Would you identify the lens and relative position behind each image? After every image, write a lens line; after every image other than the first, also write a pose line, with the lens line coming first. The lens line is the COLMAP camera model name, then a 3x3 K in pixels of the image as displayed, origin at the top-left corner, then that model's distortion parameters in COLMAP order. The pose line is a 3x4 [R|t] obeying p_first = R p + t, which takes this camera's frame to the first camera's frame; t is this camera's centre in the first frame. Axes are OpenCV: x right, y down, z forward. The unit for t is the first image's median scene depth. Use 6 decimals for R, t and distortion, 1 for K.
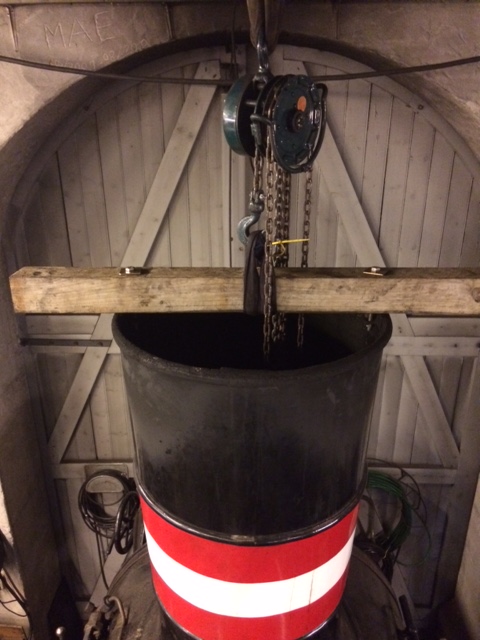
lens RADIAL K [[534.3, 0, 238.5], [0, 534.3, 322.1], [0, 0, 1]] dist [0.024670, -0.013968]
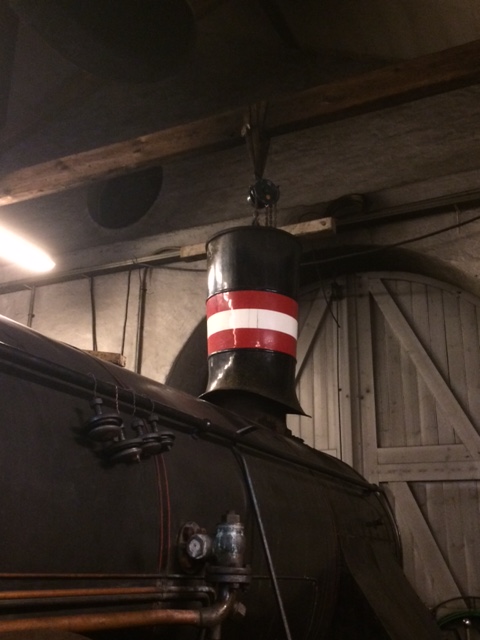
lens RADIAL K [[703.0, 0, 240.5], [0, 703.0, 319.0], [0, 0, 1]] dist [-0.004893, 0.000000]
pose [[0.919299, -0.113717, -0.376772, 0.492687], [-0.171912, 0.745154, -0.644354, 1.001796], [0.354027, 0.657126, 0.665470, -0.468984]]
